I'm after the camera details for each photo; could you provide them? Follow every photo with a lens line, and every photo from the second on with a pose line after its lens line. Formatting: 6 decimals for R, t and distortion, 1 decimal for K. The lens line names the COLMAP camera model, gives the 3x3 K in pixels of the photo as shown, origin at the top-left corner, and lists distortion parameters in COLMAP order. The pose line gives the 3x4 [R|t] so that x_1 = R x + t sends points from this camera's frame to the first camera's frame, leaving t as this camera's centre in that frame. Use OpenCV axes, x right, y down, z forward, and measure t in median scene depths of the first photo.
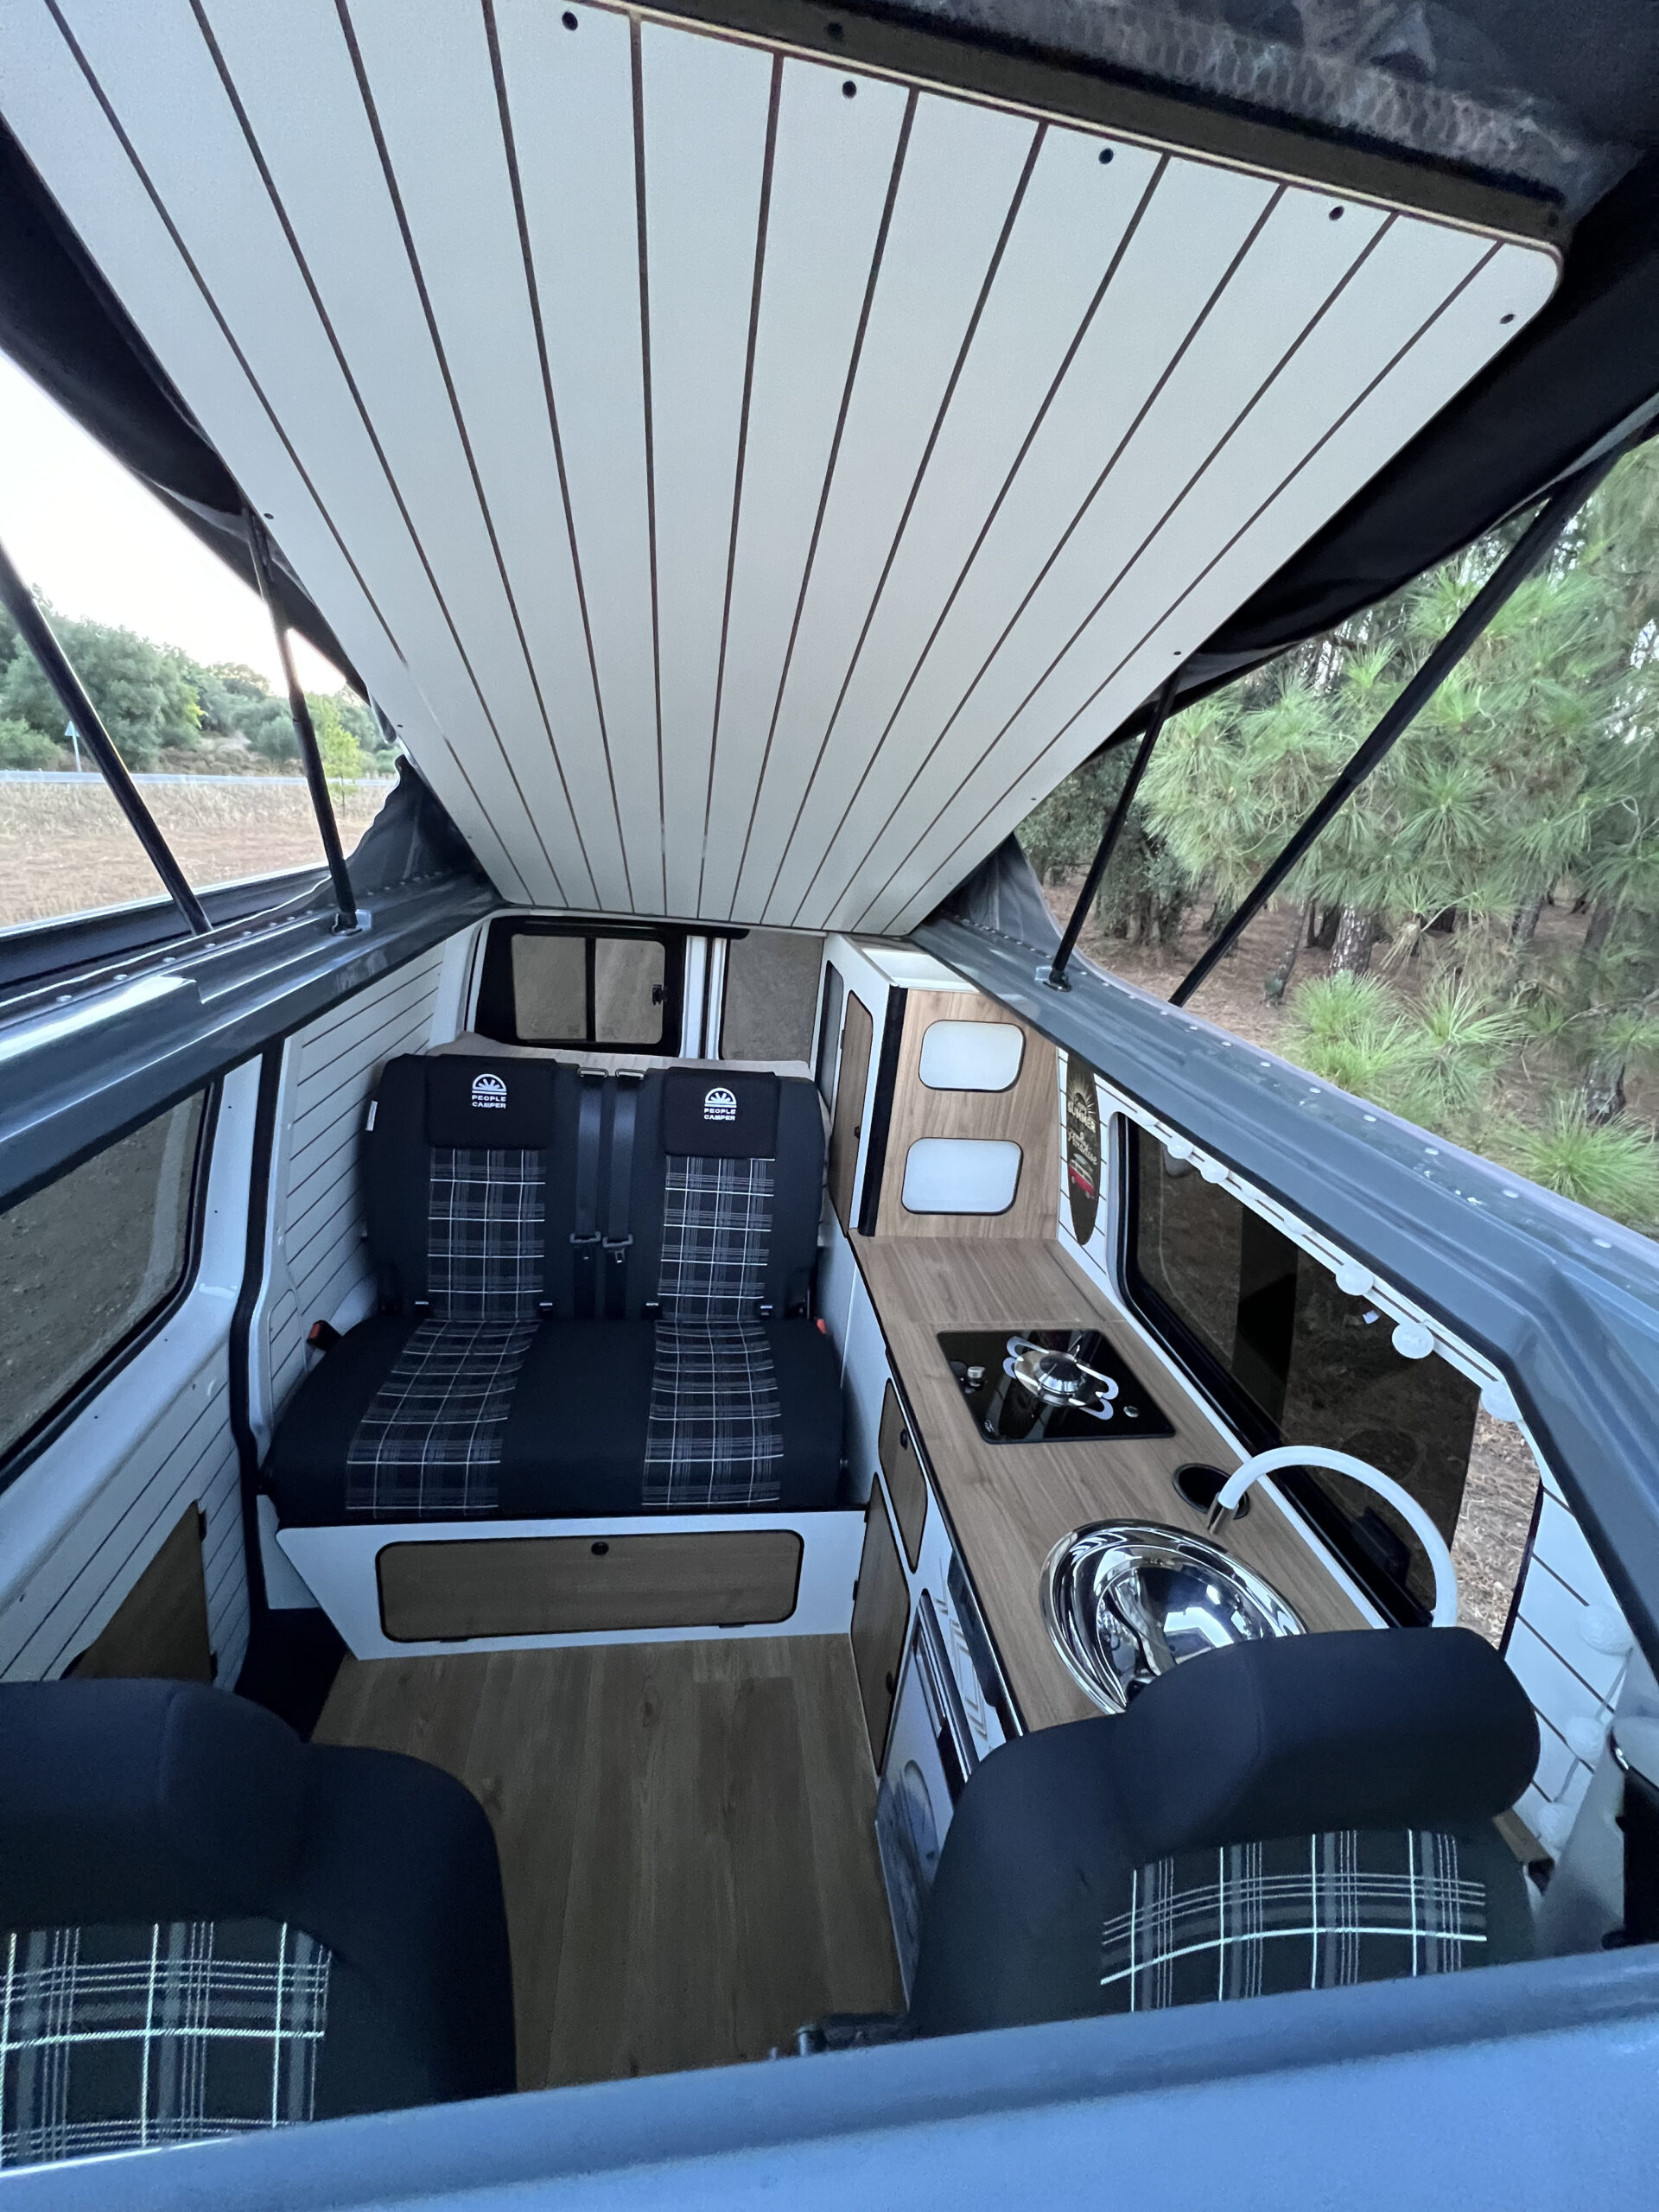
lens RADIAL K [[896.3, 0, 829.5], [0, 896.3, 1106.0], [0, 0, 1]] dist [0.001286, -0.000051]
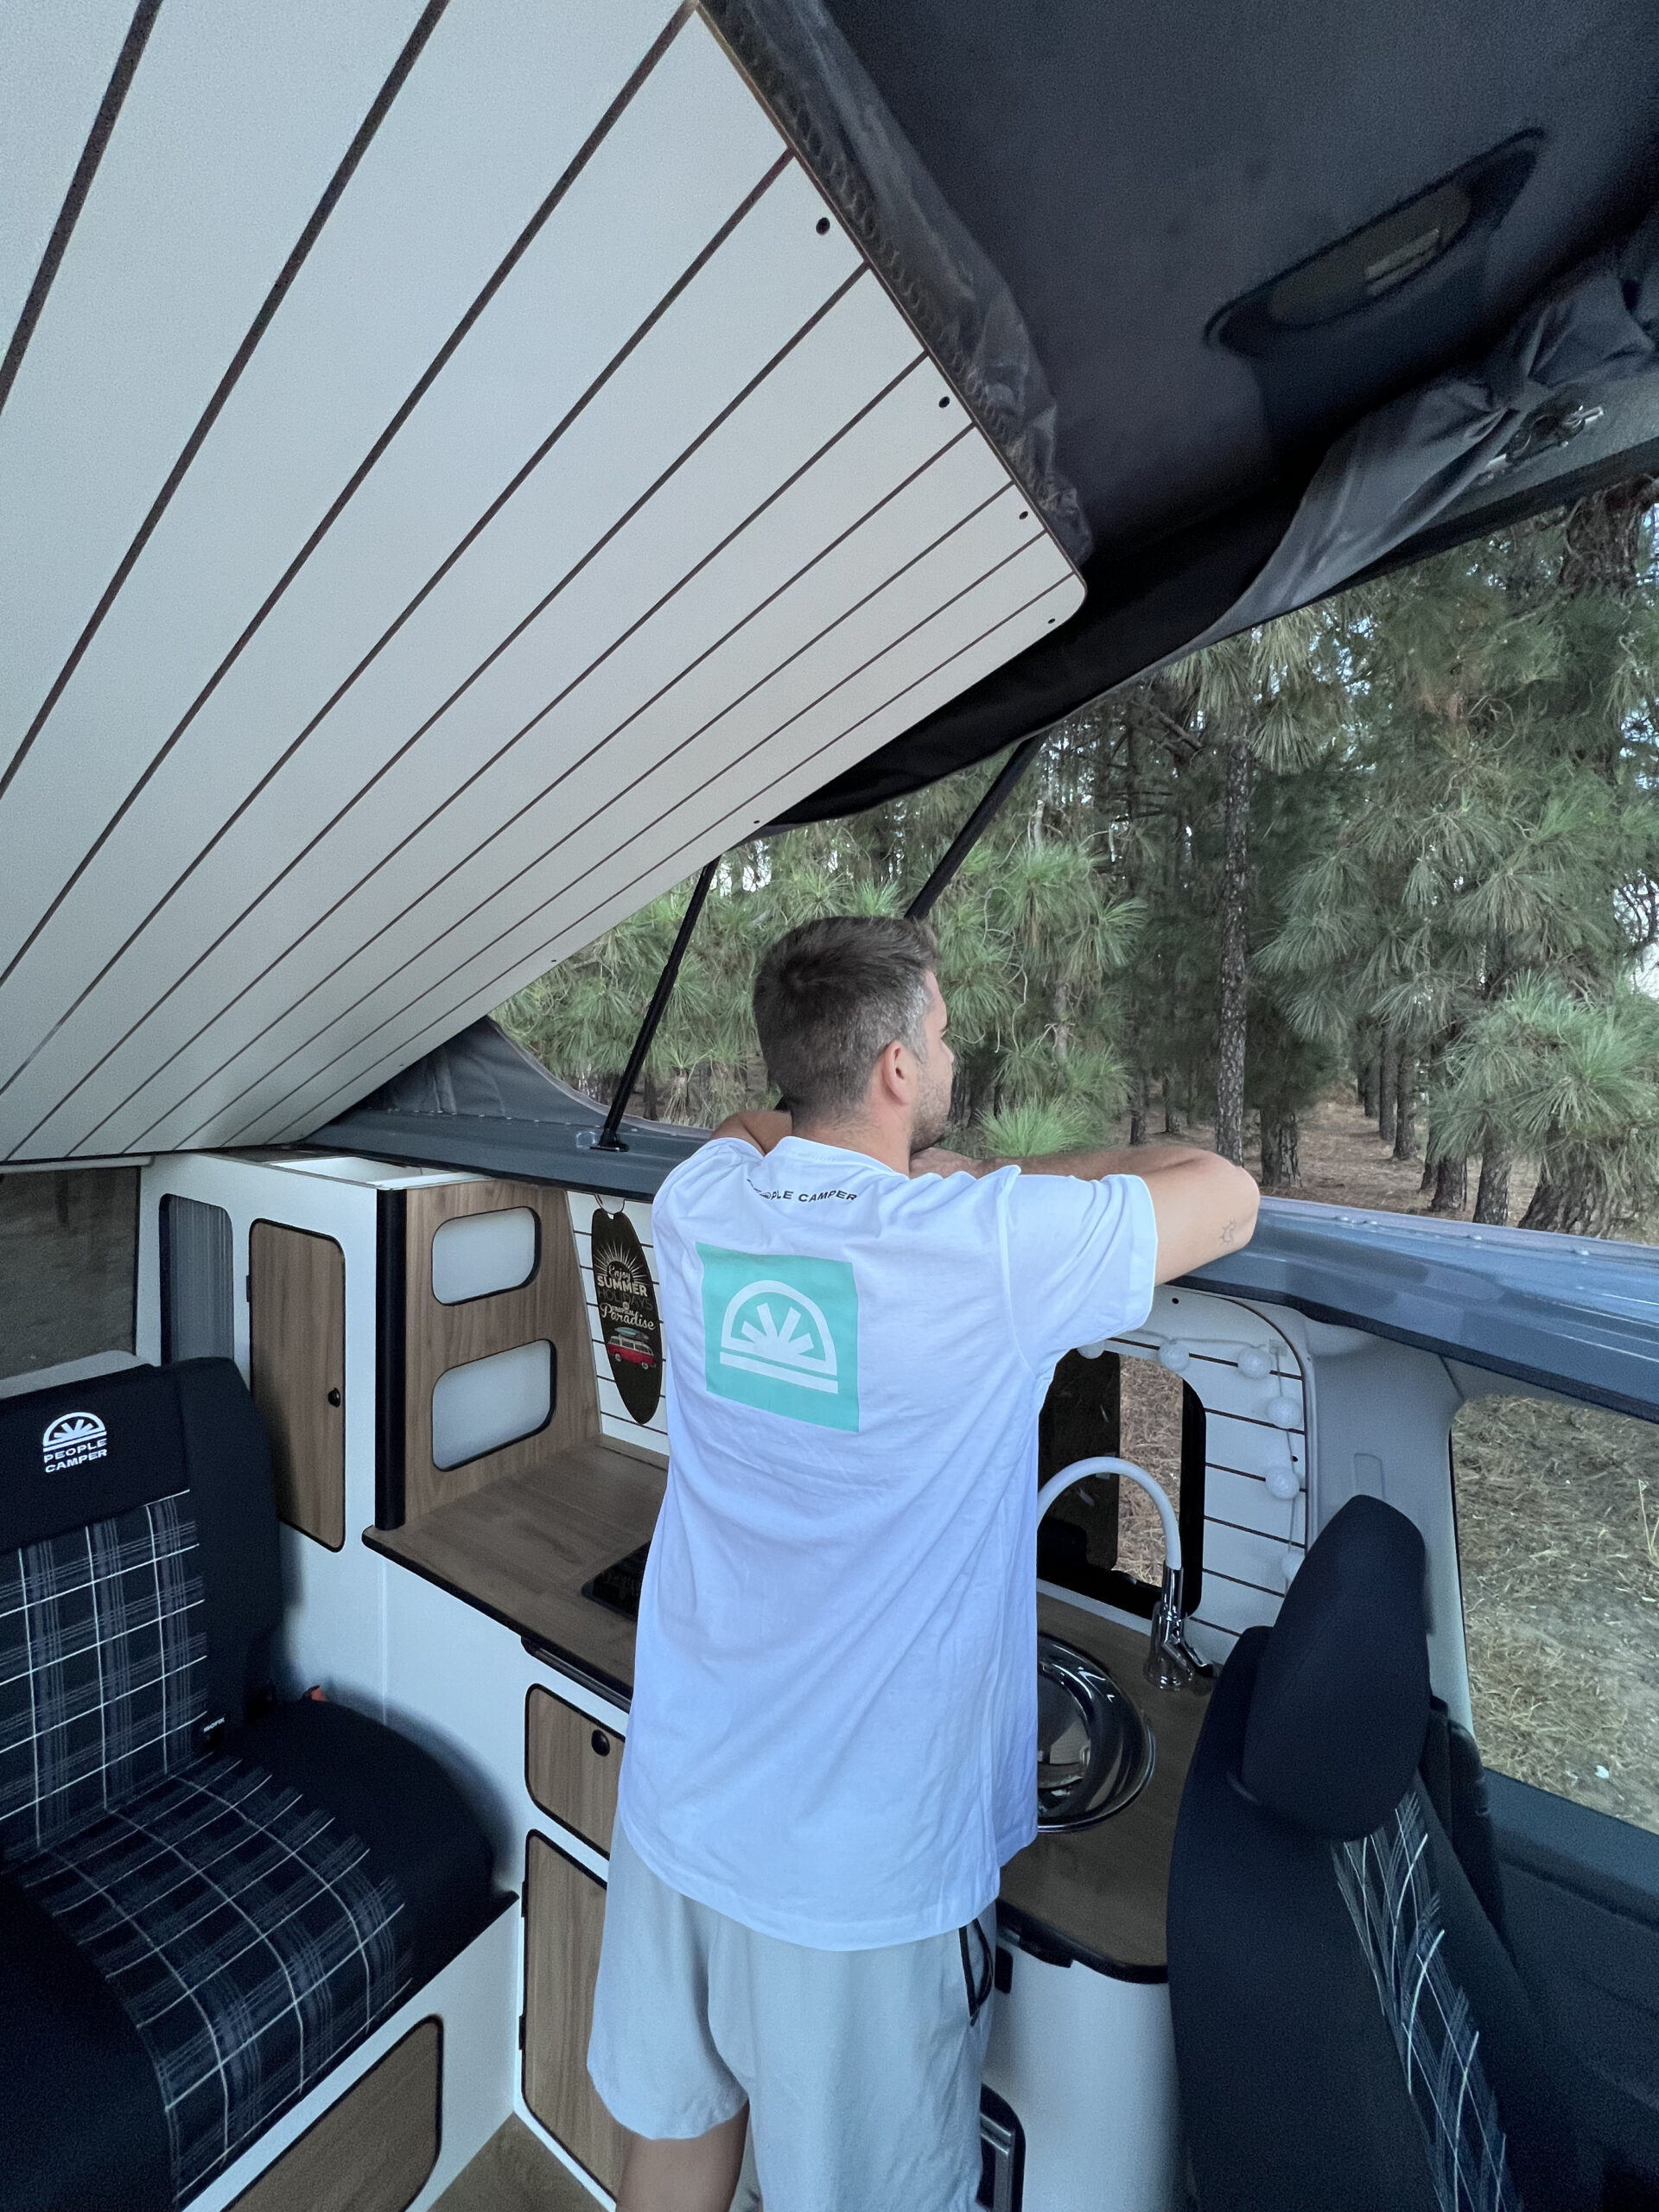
lens RADIAL K [[896.3, 0, 829.5], [0, 896.3, 1106.0], [0, 0, 1]] dist [0.001286, -0.000051]
pose [[0.649043, -0.126537, 0.750154, -0.244575], [0.280070, 0.956559, -0.080967, -0.029384], [-0.707321, 0.262647, 0.656287, 0.169504]]
